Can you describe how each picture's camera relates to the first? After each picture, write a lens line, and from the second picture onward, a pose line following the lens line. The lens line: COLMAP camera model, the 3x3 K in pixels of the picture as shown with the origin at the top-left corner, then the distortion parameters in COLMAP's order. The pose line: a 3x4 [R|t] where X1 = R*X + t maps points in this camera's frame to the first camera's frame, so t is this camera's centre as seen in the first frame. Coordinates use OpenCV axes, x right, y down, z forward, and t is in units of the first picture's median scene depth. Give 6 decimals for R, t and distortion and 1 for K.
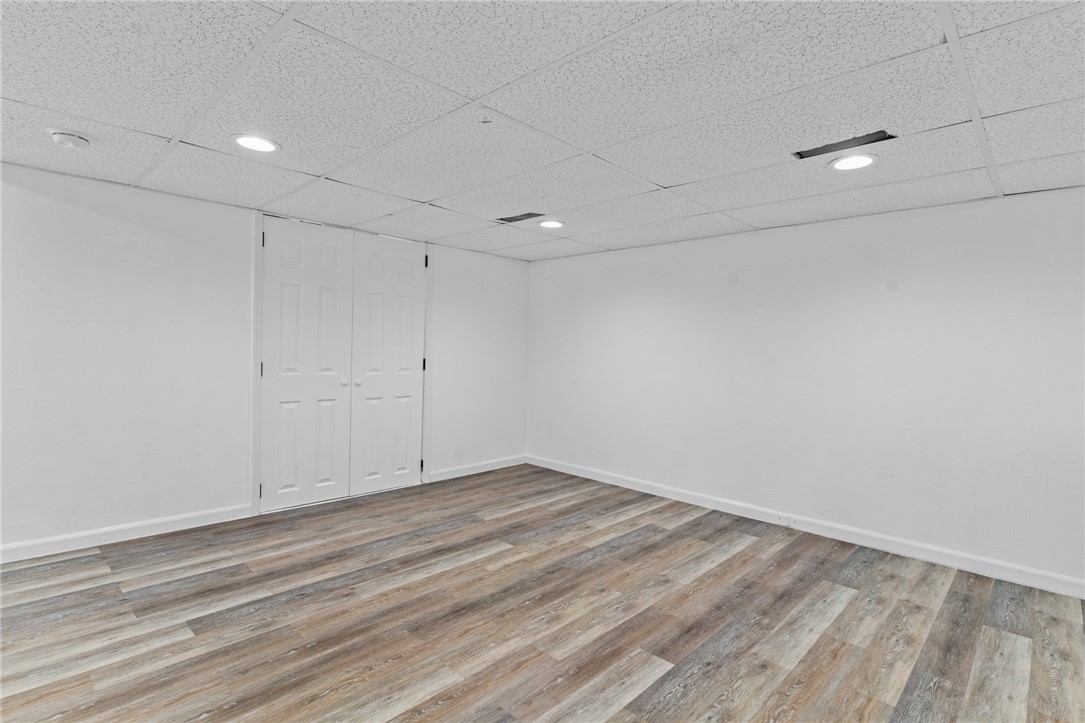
lens RADIAL K [[512.5, 0, 540.2], [0, 512.5, 378.7], [0, 0, 1]] dist [0.002766, -0.000071]
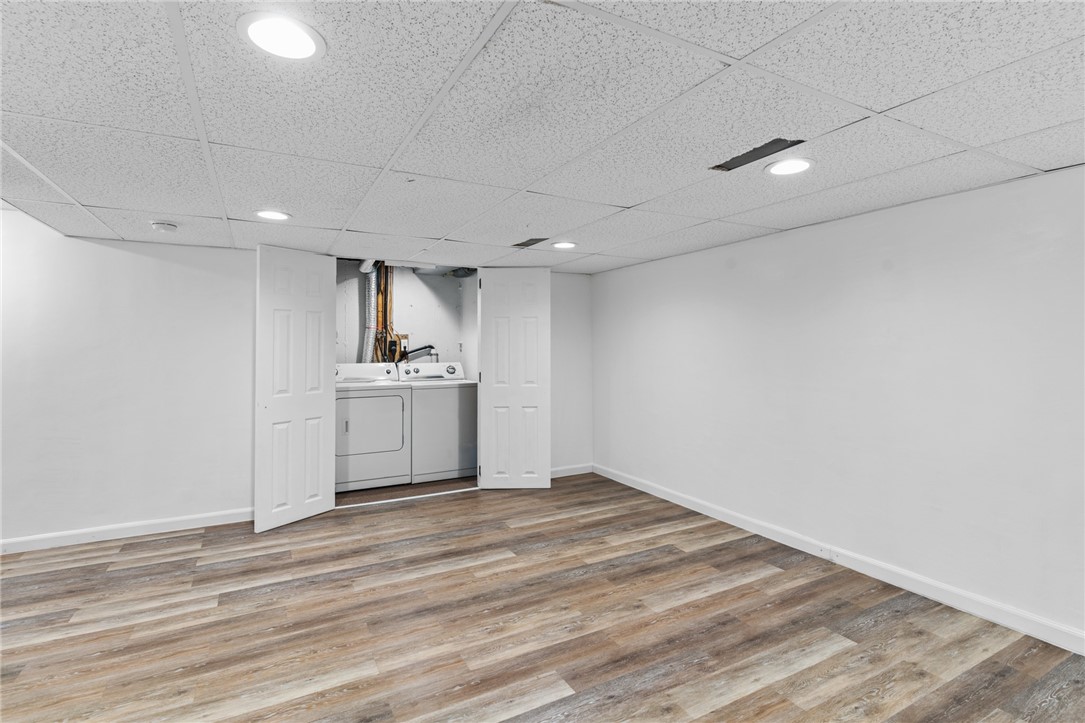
lens RADIAL K [[512.5, 0, 547.8], [0, 512.5, 347.5], [0, 0, 1]] dist [0.002766, -0.000071]
pose [[0.956959, -0.028887, -0.288783, 0.382889], [0.011058, 0.997941, -0.063182, -0.034280], [0.290013, 0.057269, 0.955308, -0.002036]]
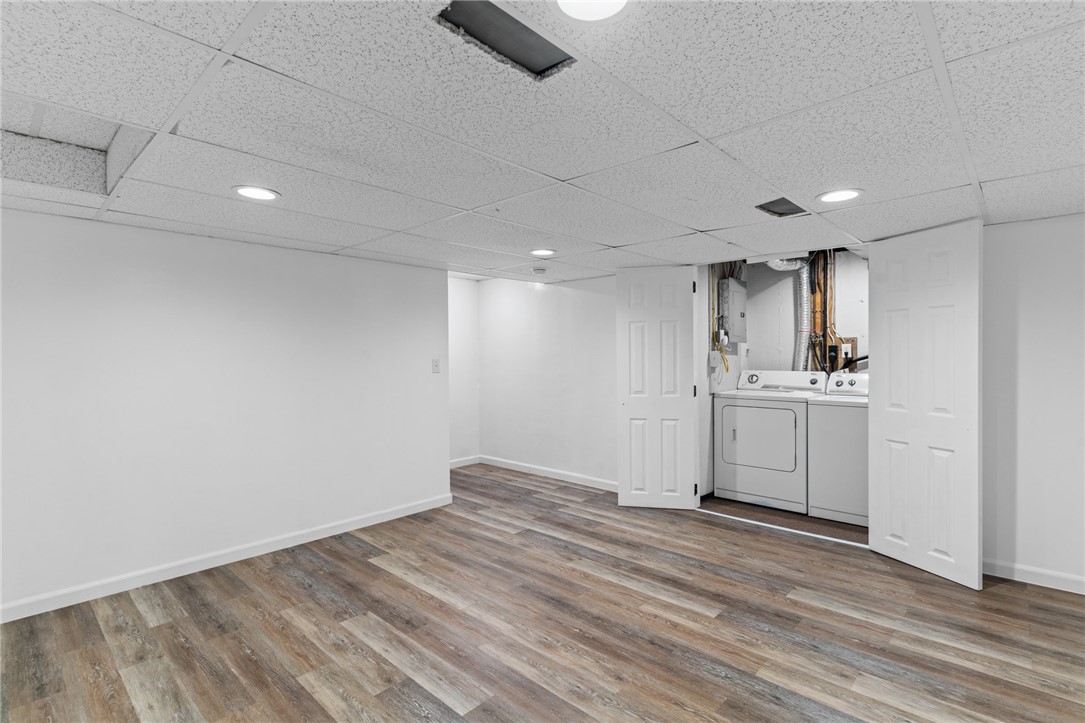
lens RADIAL K [[512.5, 0, 549.2], [0, 512.5, 359.8], [0, 0, 1]] dist [0.002766, -0.000071]
pose [[0.041640, -0.016208, -0.999001, 0.910120], [-0.054610, 0.998337, -0.018474, -0.068156], [0.997639, 0.055325, 0.040685, 0.803650]]
